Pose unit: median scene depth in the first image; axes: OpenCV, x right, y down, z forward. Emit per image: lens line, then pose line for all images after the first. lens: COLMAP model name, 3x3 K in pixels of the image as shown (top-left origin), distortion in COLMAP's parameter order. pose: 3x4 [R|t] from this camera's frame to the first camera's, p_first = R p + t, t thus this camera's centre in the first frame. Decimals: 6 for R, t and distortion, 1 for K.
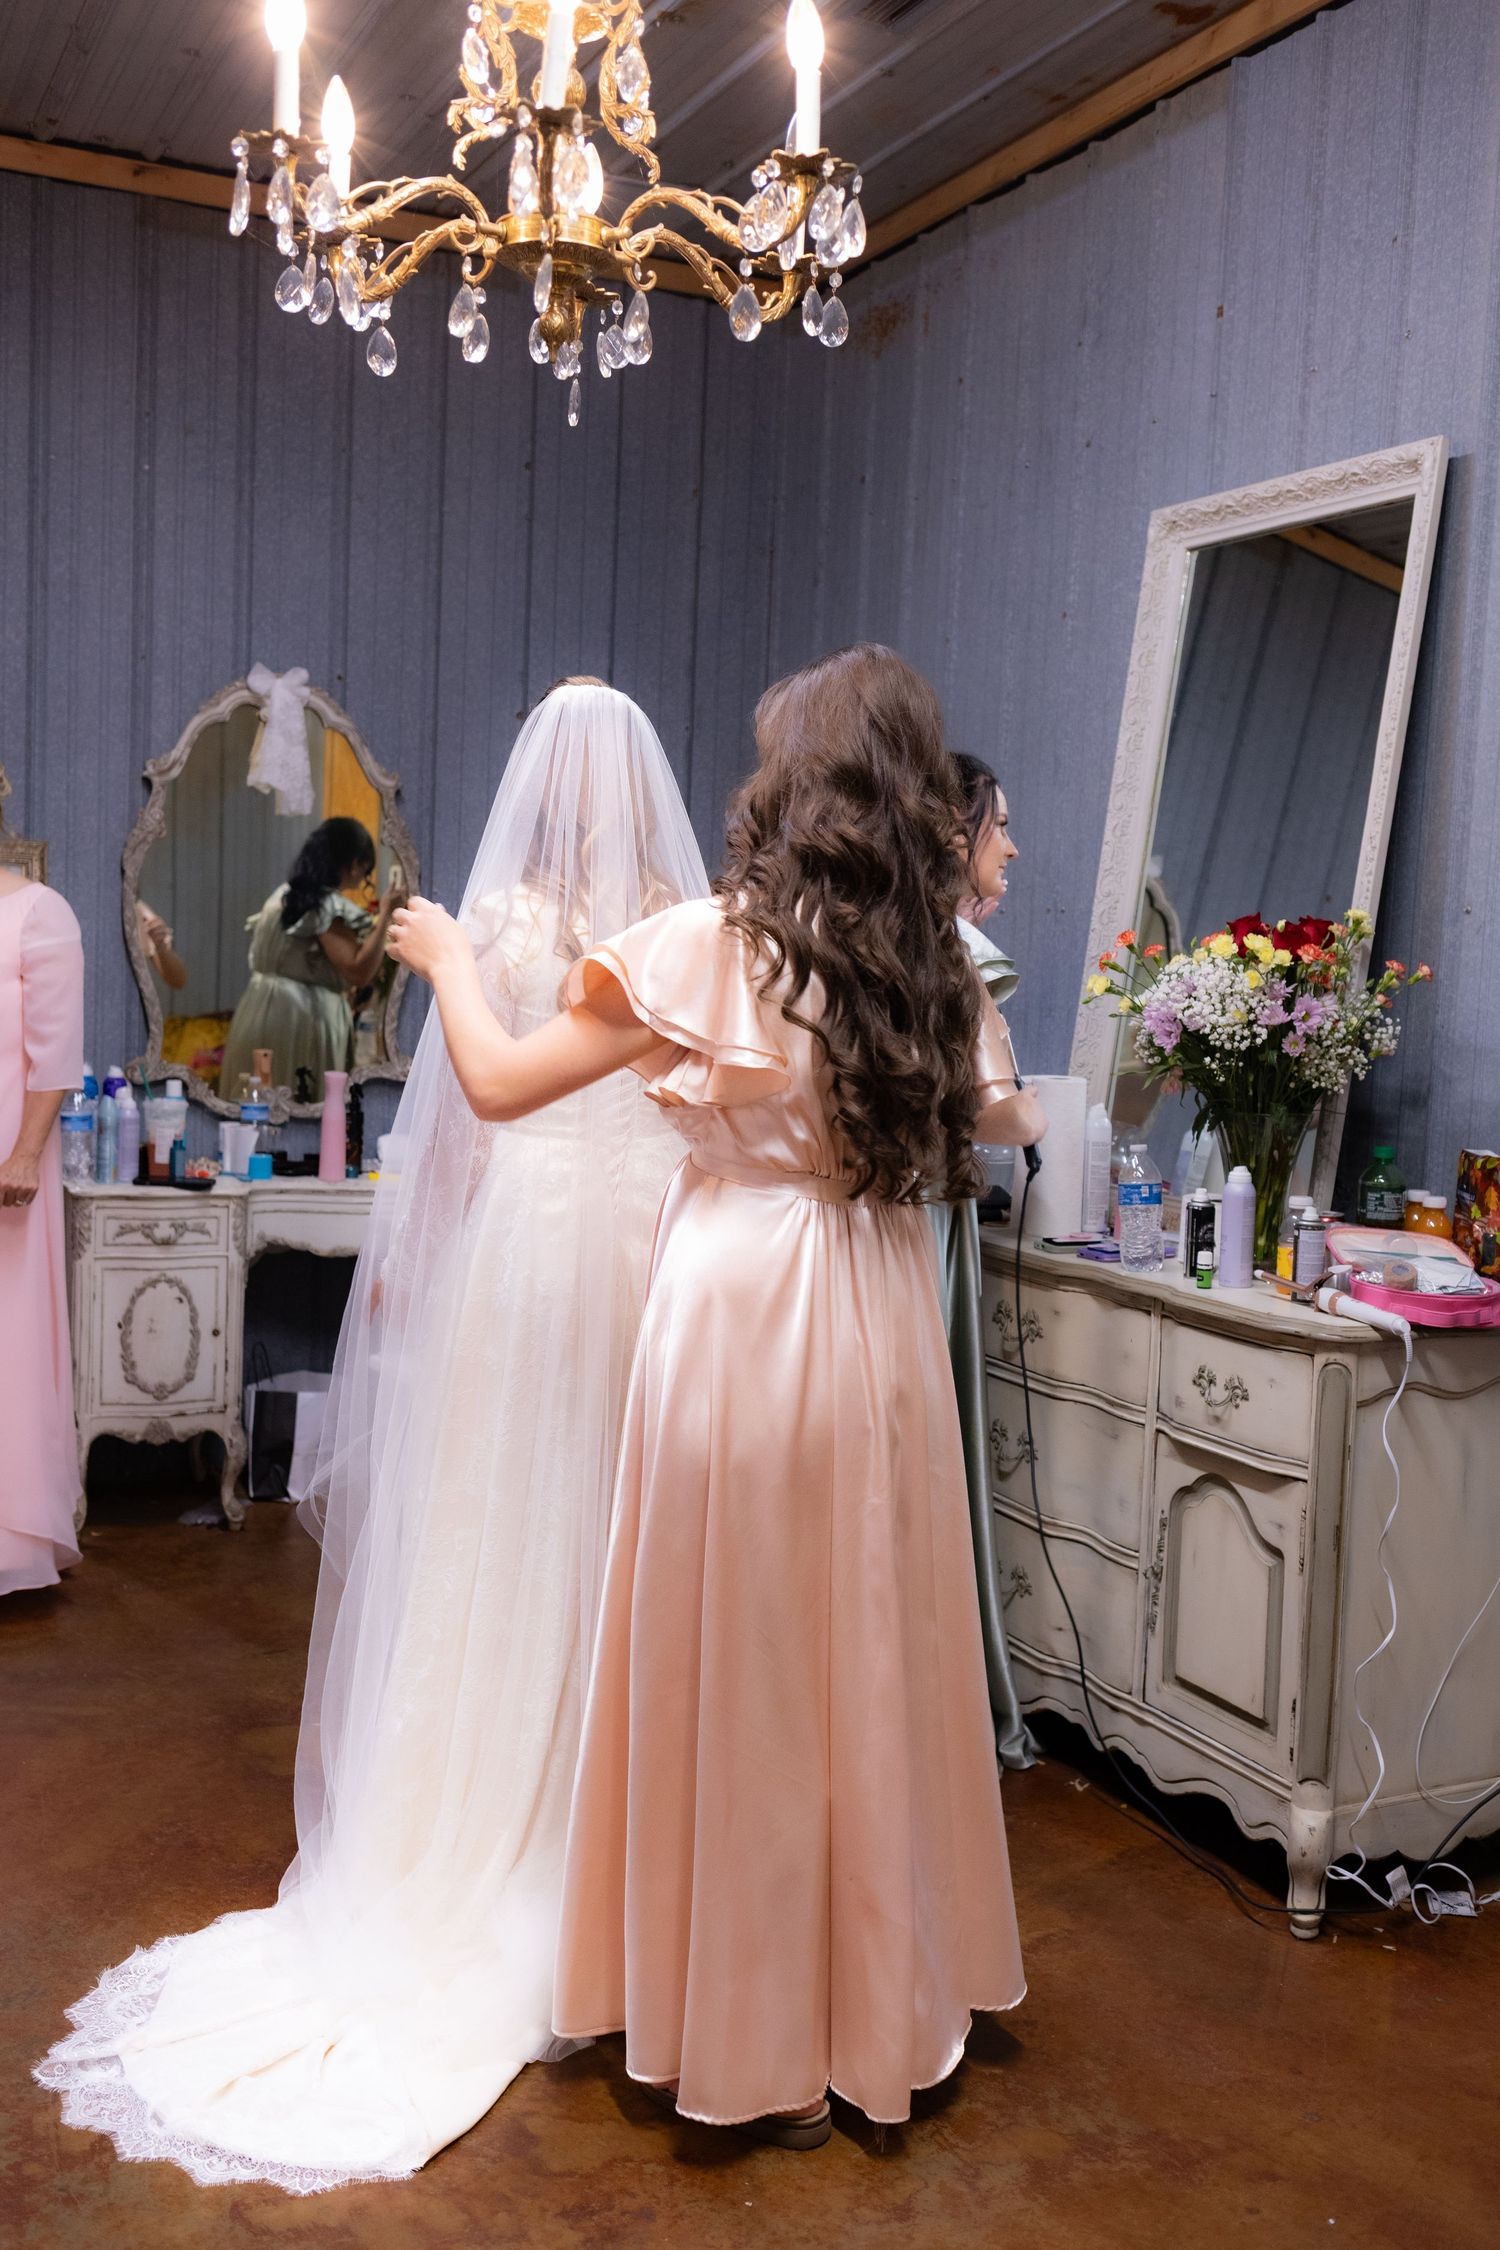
lens RADIAL K [[2158.2, 0, 758.0], [0, 2158.2, 1131.8], [0, 0, 1]] dist [0.021064, -0.026489]
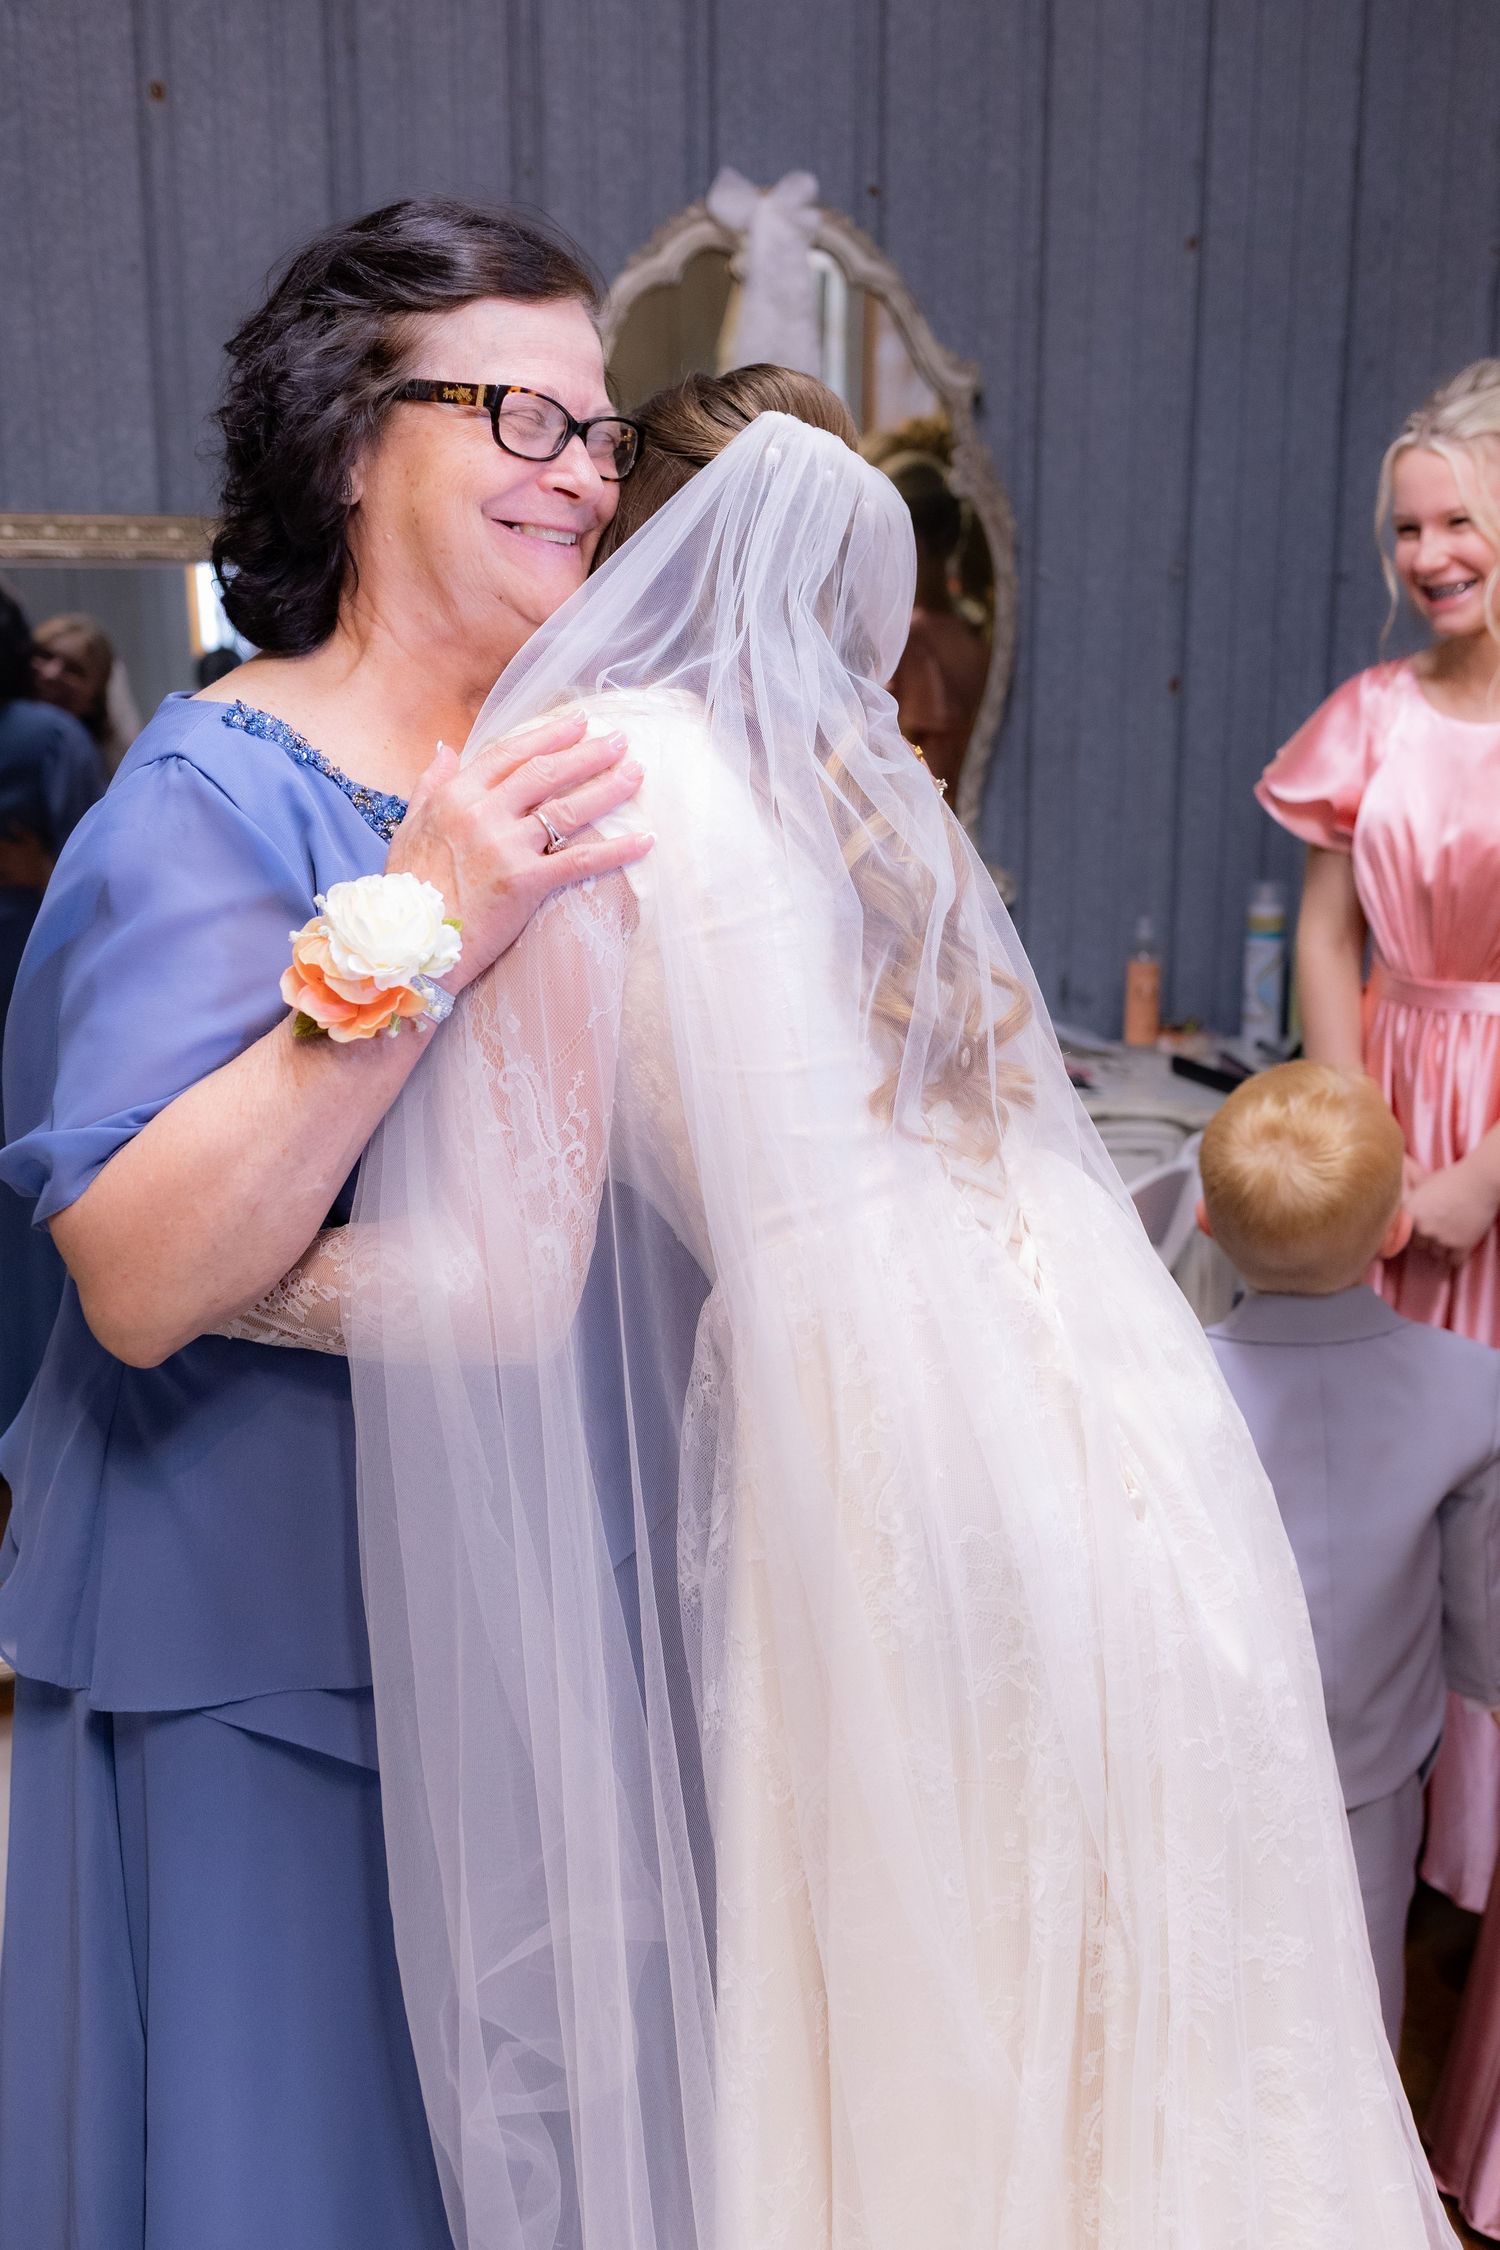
lens RADIAL K [[2254.8, 0, 794.7], [0, 2254.8, 1109.0], [0, 0, 1]] dist [-0.004205, 0.000191]
pose [[0.972254, 0.014831, -0.233455, -0.076186], [0.017438, 0.990616, 0.135556, -0.056386], [0.233275, -0.135866, 0.962872, 0.415570]]
